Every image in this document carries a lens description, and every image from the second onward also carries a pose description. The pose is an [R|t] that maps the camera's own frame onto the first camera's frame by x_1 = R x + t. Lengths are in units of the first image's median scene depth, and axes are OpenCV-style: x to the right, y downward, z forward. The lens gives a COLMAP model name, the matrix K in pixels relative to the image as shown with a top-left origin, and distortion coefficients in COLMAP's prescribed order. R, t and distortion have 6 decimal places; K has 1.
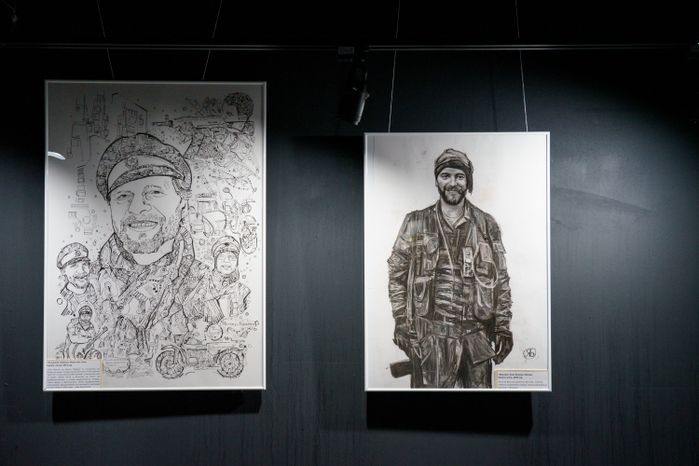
lens RADIAL K [[785.7, 0, 349.5], [0, 785.7, 233.6], [0, 0, 1]] dist [0.023471, 0.000000]
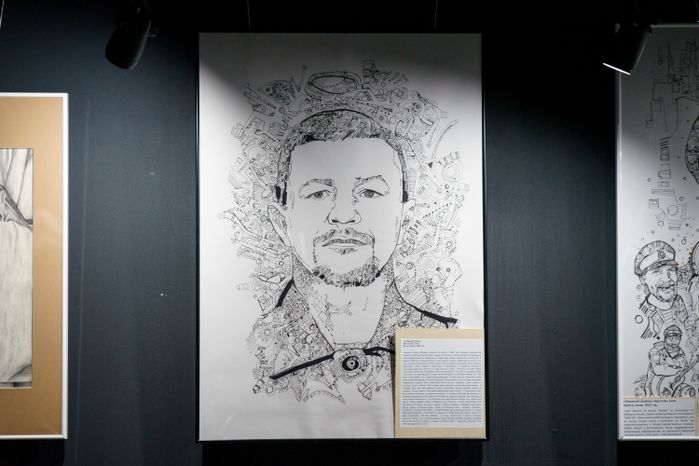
lens RADIAL K [[985.0, 0, 349.5], [0, 985.0, 232.6], [0, 0, 1]] dist [0.027043, 0.000000]
pose [[0.999939, -0.004857, -0.009889, -0.631195], [0.004762, 0.999942, -0.009633, 0.011398], [0.009935, 0.009585, 0.999905, 0.061556]]
